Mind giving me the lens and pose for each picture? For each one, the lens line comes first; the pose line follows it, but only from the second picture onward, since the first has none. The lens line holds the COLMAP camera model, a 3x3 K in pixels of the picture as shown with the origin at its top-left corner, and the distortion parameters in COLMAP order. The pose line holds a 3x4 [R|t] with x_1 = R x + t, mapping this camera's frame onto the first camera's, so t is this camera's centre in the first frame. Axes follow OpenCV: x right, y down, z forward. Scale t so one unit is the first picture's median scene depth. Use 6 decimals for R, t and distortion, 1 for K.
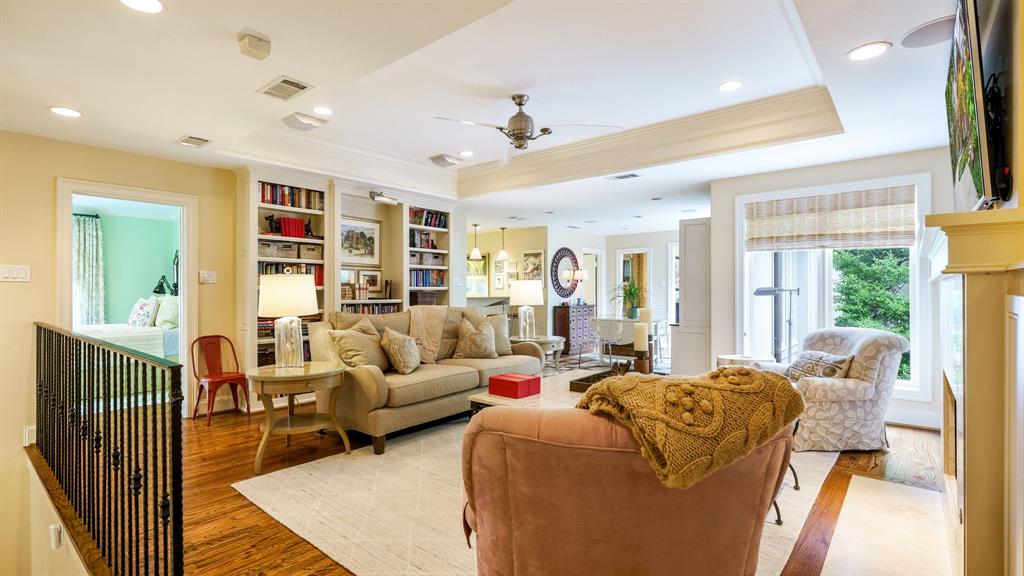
lens RADIAL K [[478.9, 0, 558.9], [0, 478.9, 293.4], [0, 0, 1]] dist [-0.002296, -0.003556]
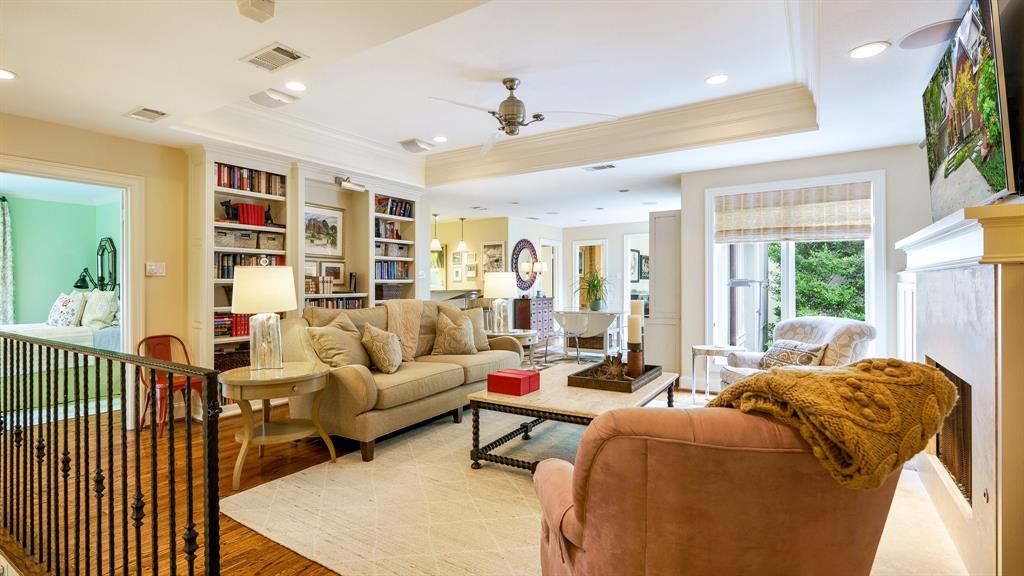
lens RADIAL K [[478.9, 0, 550.9], [0, 478.9, 285.2], [0, 0, 1]] dist [-0.002296, -0.003556]
pose [[0.993074, -0.005404, 0.117370, -0.104860], [0.005703, 0.999981, -0.002209, 0.001853], [-0.117356, 0.002863, 0.993086, 0.033737]]
